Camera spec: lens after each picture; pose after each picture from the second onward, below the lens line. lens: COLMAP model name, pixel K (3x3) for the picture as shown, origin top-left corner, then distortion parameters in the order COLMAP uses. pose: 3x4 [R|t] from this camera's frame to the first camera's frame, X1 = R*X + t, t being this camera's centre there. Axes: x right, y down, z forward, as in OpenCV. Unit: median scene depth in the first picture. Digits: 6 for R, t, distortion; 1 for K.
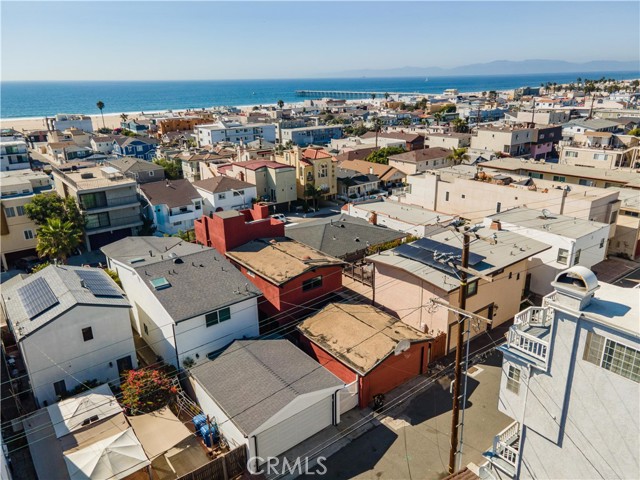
lens RADIAL K [[466.8, 0, 323.2], [0, 466.8, 239.4], [0, 0, 1]] dist [0.025663, 0.028834]
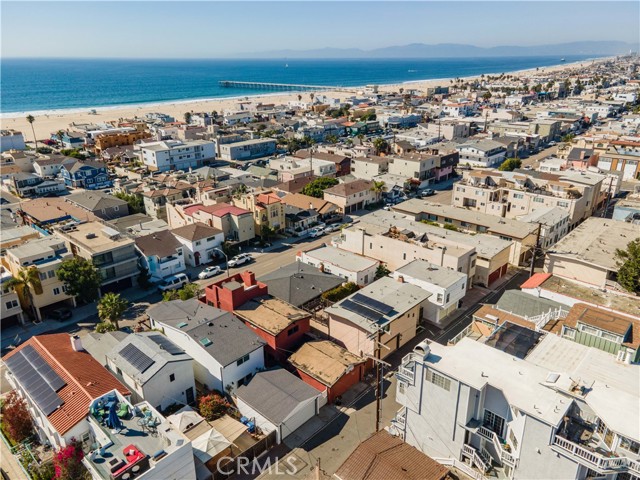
lens RADIAL K [[466.8, 0, 323.3], [0, 466.8, 240.3], [0, 0, 1]] dist [0.025663, 0.028834]
pose [[0.987522, -0.048378, 0.149864, -0.067767], [0.042595, 0.998228, 0.041560, -0.129930], [-0.151609, -0.034657, 0.987833, -0.285471]]
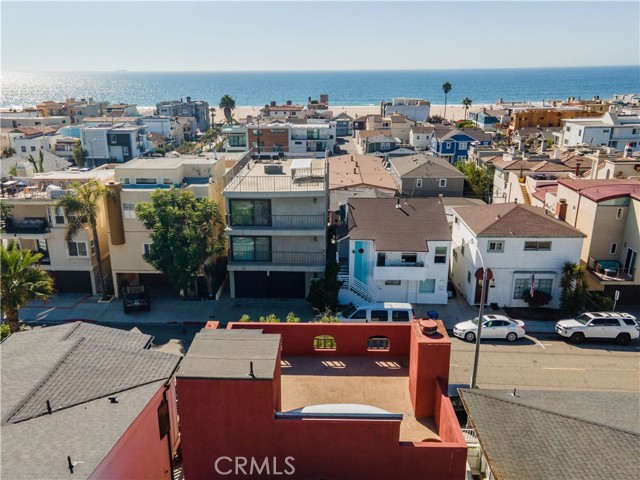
lens RADIAL K [[587.5, 0, 294.4], [0, 587.5, 280.0], [0, 0, 1]] dist [0.041565, 0.000000]
pose [[0.750072, 0.232169, -0.619265, 0.004907], [-0.221429, 0.970475, 0.095640, -0.067122], [0.623186, 0.065386, 0.779335, 0.392220]]
